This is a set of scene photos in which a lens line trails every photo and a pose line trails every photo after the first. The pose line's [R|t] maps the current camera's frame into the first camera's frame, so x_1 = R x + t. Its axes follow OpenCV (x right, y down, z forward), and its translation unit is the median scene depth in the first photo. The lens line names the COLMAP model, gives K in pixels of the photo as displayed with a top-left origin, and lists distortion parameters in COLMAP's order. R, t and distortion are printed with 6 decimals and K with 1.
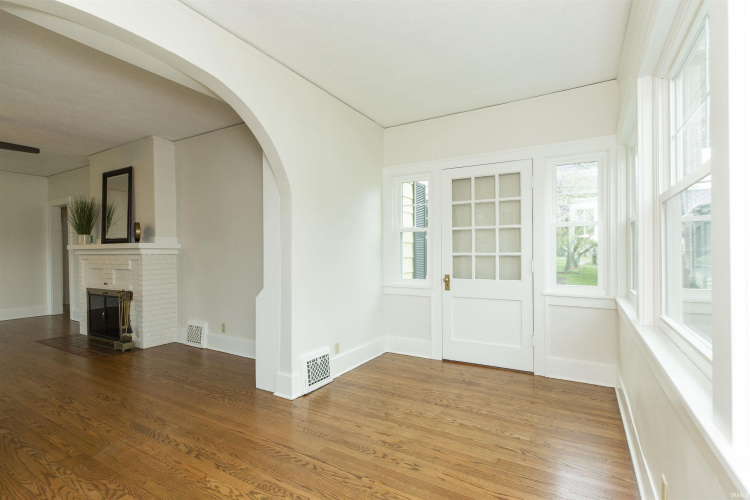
lens RADIAL K [[336.7, 0, 376.5], [0, 336.7, 252.0], [0, 0, 1]] dist [0.001424, 0.000177]
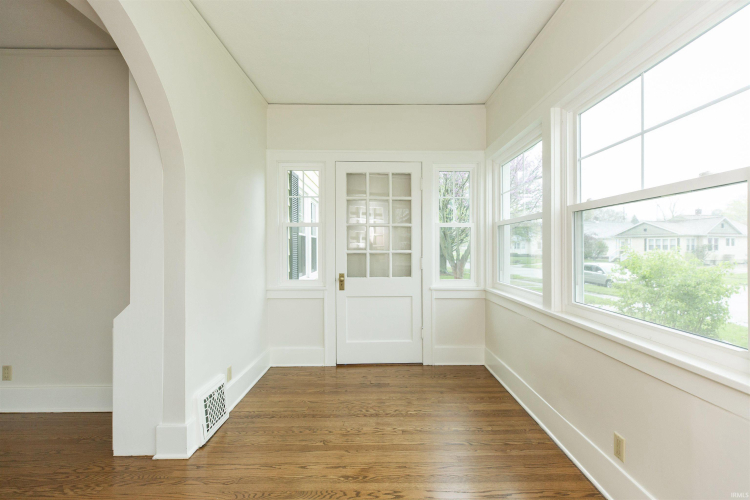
lens RADIAL K [[345.3, 0, 384.7], [0, 345.3, 247.1], [0, 0, 1]] dist [0.001349, 0.000440]
pose [[0.866604, 0.004531, 0.498977, -0.221316], [-0.002286, 0.999984, -0.005110, -0.003218], [-0.498992, 0.003288, 0.866600, 0.137502]]
